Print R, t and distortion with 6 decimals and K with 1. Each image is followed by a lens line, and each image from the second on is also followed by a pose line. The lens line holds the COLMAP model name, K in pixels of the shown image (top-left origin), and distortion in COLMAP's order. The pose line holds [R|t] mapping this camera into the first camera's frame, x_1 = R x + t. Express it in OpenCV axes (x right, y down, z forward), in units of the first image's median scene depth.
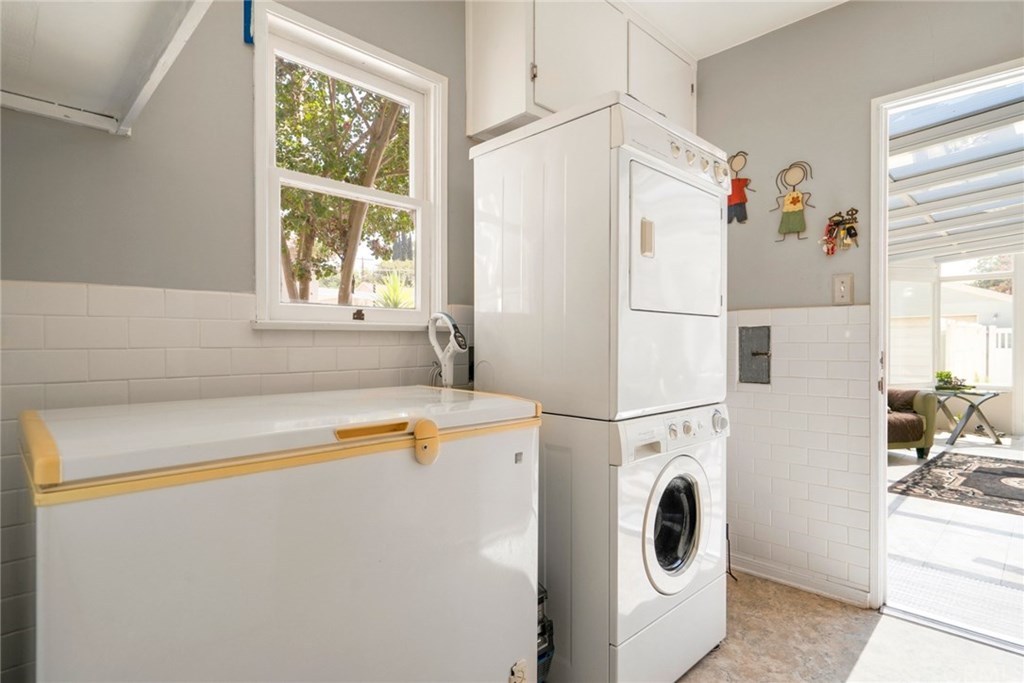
lens RADIAL K [[533.4, 0, 512.0], [0, 533.4, 341.5], [0, 0, 1]] dist [-0.000080, 0.000193]
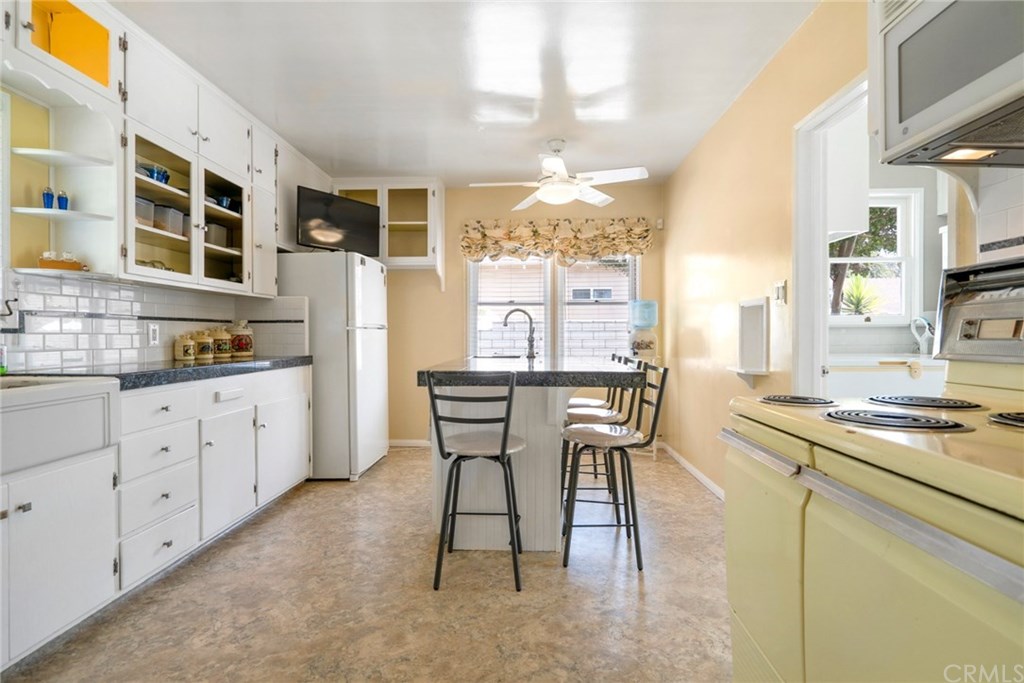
lens RADIAL K [[469.0, 0, 514.7], [0, 469.0, 334.3], [0, 0, 1]] dist [0.015198, 0.000303]
pose [[0.685134, 0.000547, -0.728417, 0.111829], [0.005099, 0.999972, 0.005547, -0.007953], [0.728399, -0.007514, 0.685112, -1.220537]]
